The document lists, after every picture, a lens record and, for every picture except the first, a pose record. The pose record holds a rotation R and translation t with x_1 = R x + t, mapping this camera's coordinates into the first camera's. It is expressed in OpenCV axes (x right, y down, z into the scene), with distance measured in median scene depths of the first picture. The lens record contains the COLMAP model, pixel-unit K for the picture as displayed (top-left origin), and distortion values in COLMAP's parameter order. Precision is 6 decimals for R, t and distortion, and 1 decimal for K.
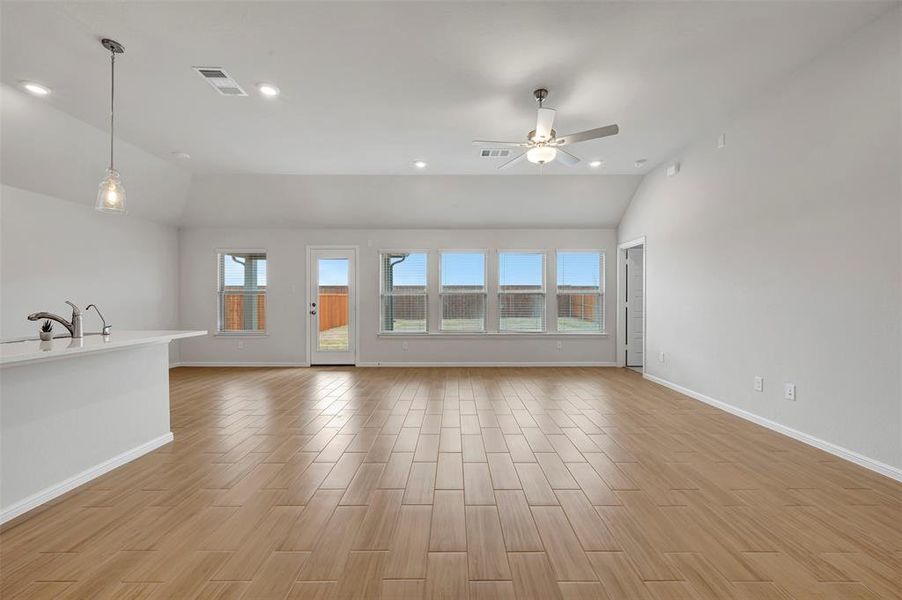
lens RADIAL K [[363.2, 0, 445.9], [0, 363.2, 301.7], [0, 0, 1]] dist [-0.002498, -0.000264]
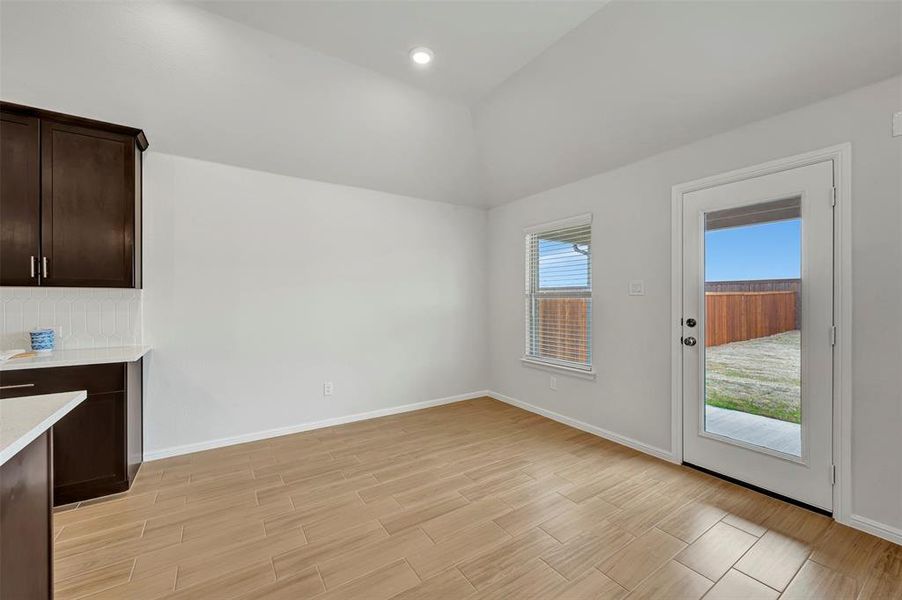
lens RADIAL K [[372.1, 0, 451.0], [0, 372.1, 300.0], [0, 0, 1]] dist [0.000528, -0.013133]
pose [[0.579554, -0.002855, -0.814929, -0.182094], [-0.000008, 0.999994, -0.003509, -0.016924], [0.814934, 0.002040, 0.579551, 0.548290]]
